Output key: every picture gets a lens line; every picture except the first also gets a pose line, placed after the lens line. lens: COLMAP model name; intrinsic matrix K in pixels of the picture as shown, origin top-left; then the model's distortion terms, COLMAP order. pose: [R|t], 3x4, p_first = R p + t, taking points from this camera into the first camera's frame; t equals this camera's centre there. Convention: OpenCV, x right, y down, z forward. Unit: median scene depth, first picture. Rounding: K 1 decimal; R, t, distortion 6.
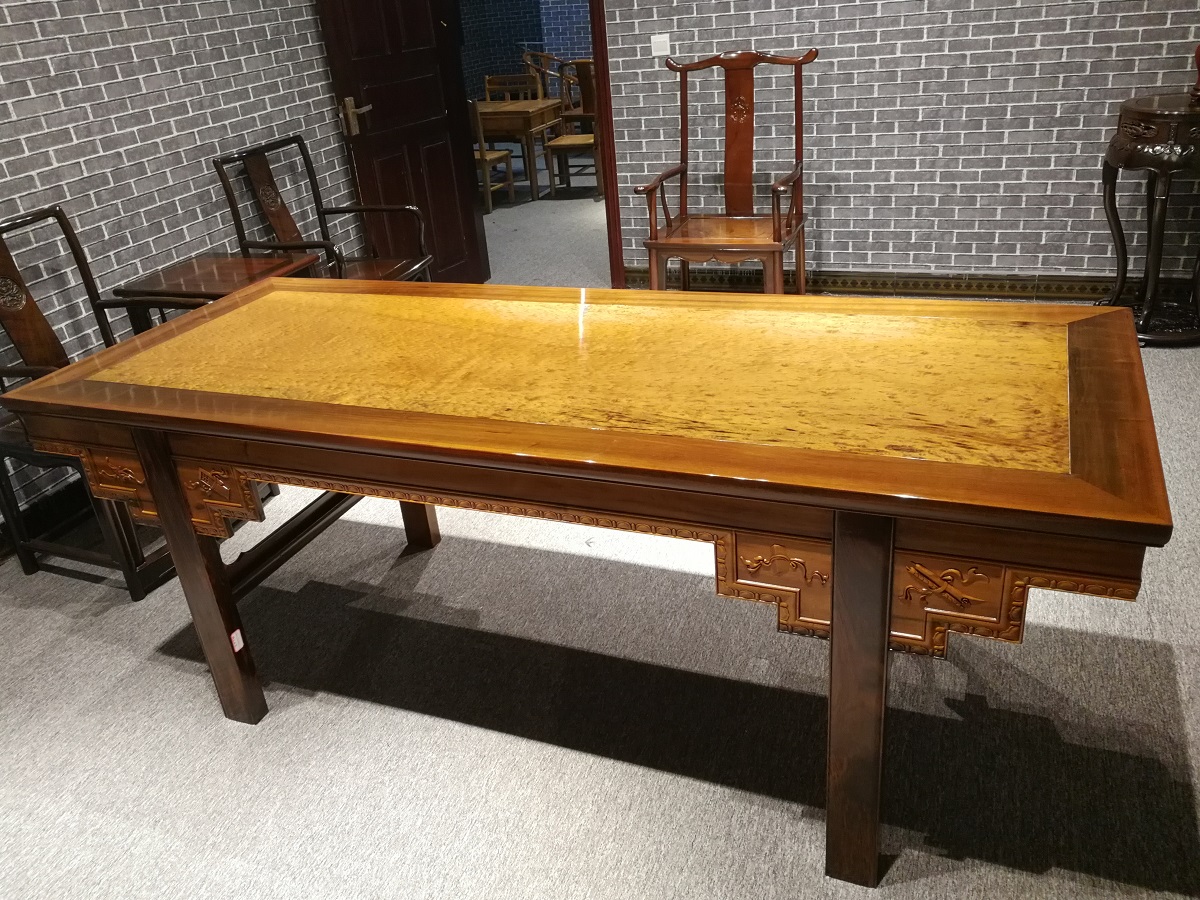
lens RADIAL K [[967.4, 0, 593.2], [0, 967.4, 450.7], [0, 0, 1]] dist [0.014757, -0.013639]
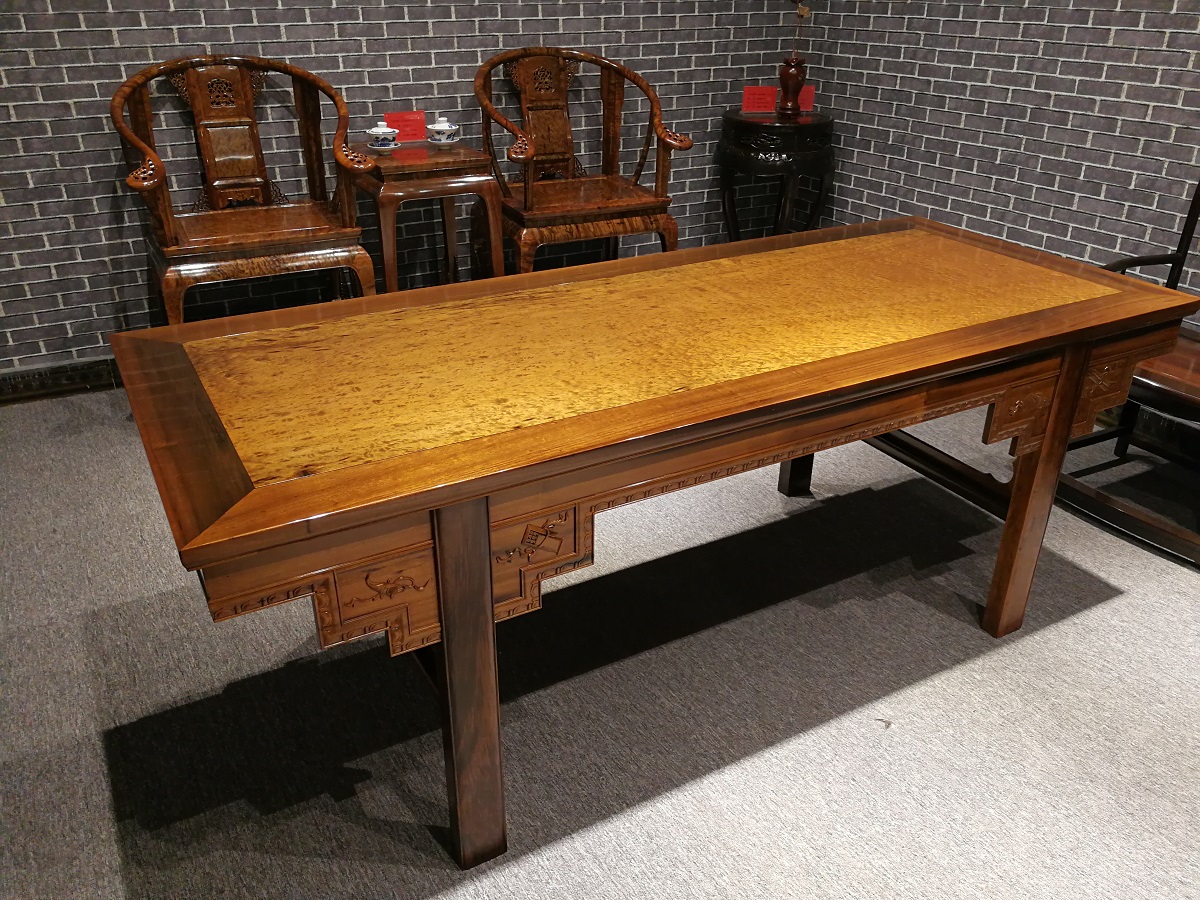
lens RADIAL K [[967.4, 0, 597.0], [0, 967.4, 452.8], [0, 0, 1]] dist [0.014757, -0.013639]
pose [[-0.609307, 0.436470, -0.661996, 0.862264], [-0.309855, 0.637425, 0.705463, -0.795344], [0.729887, 0.634967, -0.253145, 1.456758]]
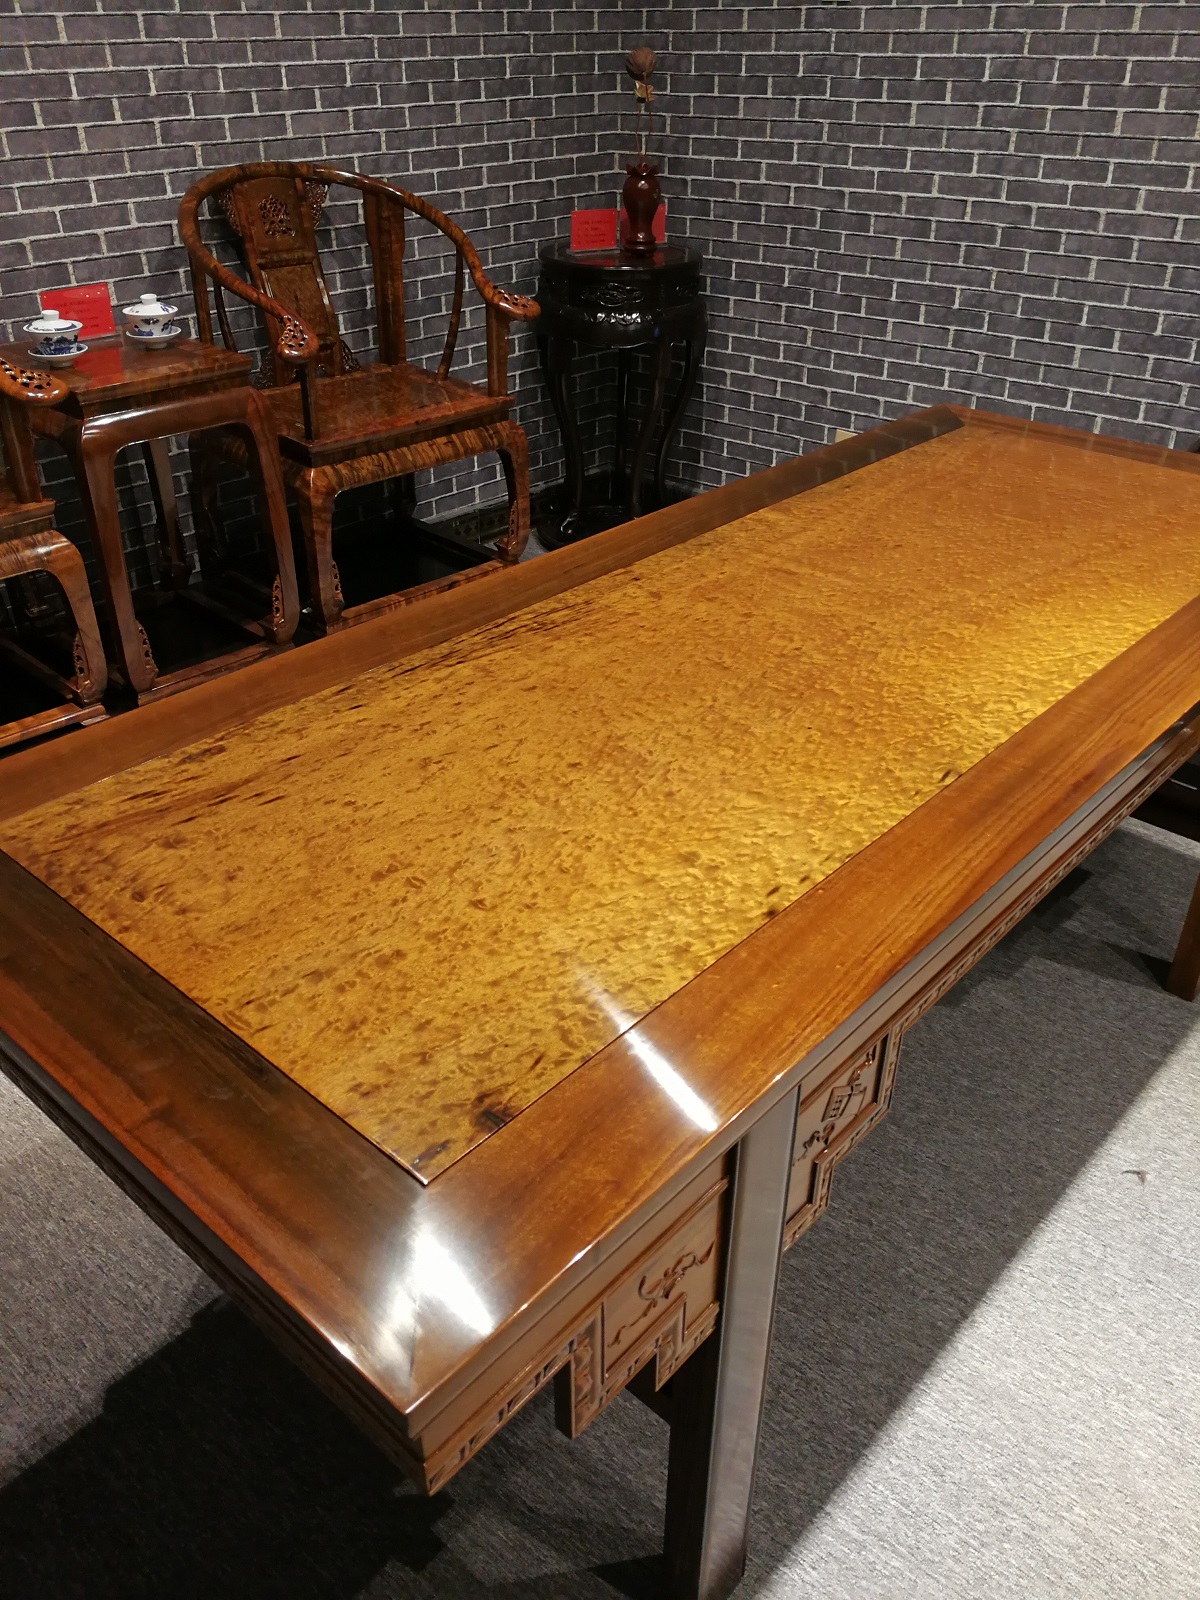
lens RADIAL K [[1289.8, 0, 594.1], [0, 1289.8, 798.2], [0, 0, 1]] dist [0.014757, -0.013639]
pose [[-0.327511, 0.568934, -0.754354, 0.795891], [-0.397309, 0.641444, 0.656273, -0.590846], [0.857252, 0.514649, 0.015963, 1.047377]]
